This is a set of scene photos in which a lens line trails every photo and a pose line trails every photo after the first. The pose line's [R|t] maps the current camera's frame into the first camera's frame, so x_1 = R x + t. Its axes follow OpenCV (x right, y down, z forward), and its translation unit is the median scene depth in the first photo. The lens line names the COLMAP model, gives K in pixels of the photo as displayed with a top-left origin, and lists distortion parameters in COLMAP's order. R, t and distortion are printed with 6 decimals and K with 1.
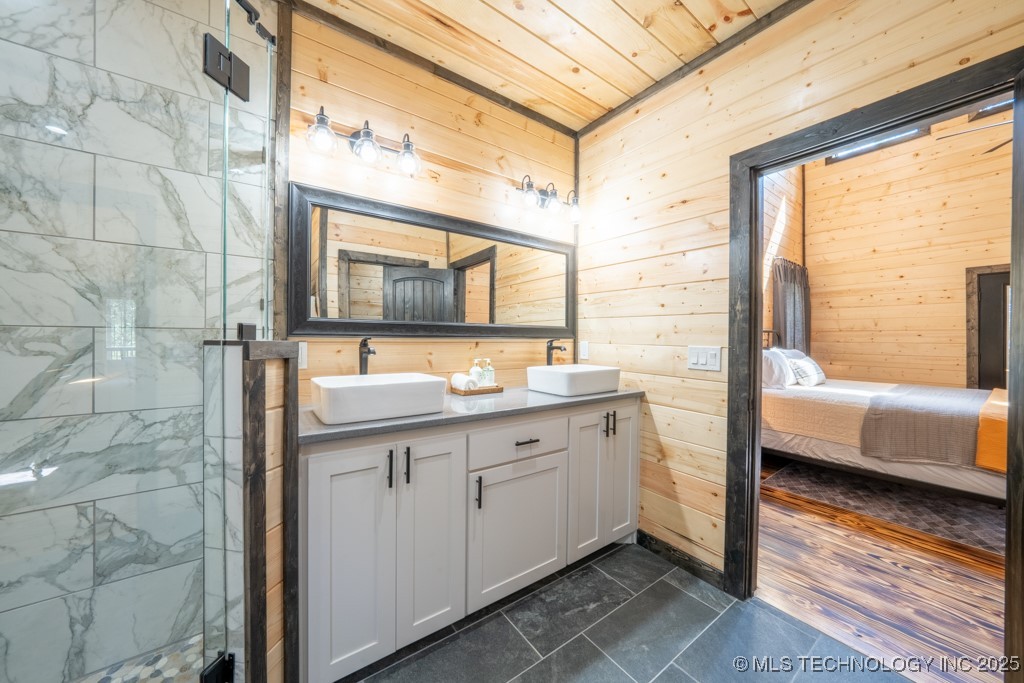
lens RADIAL K [[359.3, 0, 510.6], [0, 359.3, 339.3], [0, 0, 1]] dist [-0.028491, 0.006716]
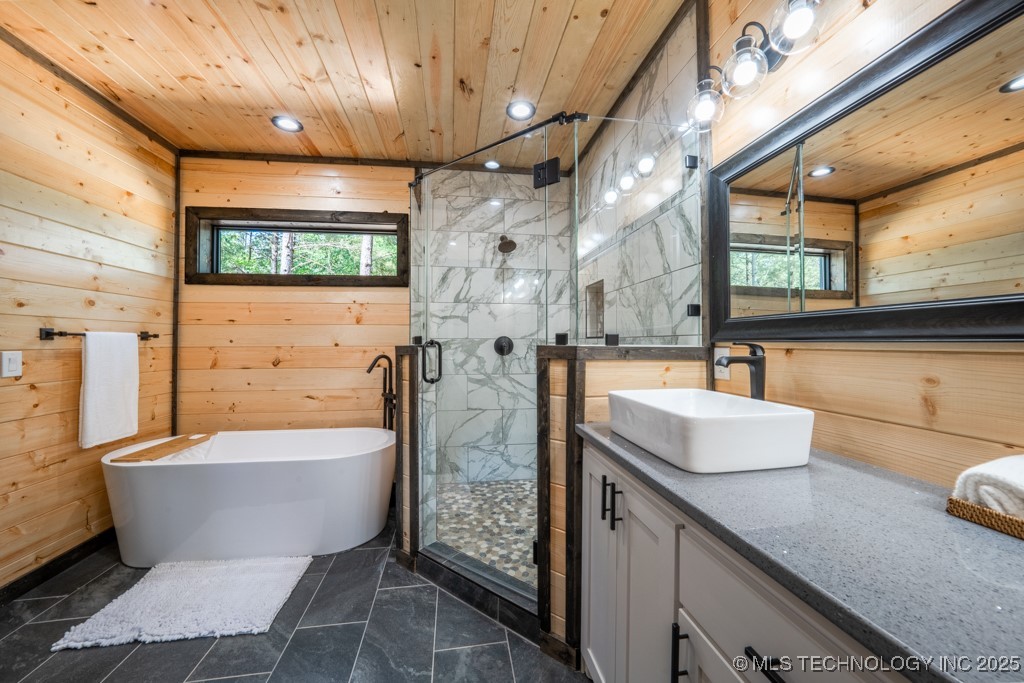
lens RADIAL K [[368.9, 0, 505.0], [0, 368.9, 338.9], [0, 0, 1]] dist [-0.011734, 0.000003]
pose [[-0.462048, -0.013854, -0.886747, 0.560523], [-0.003158, 0.999897, -0.013976, -0.000792], [0.886849, -0.003657, -0.462044, 1.197275]]
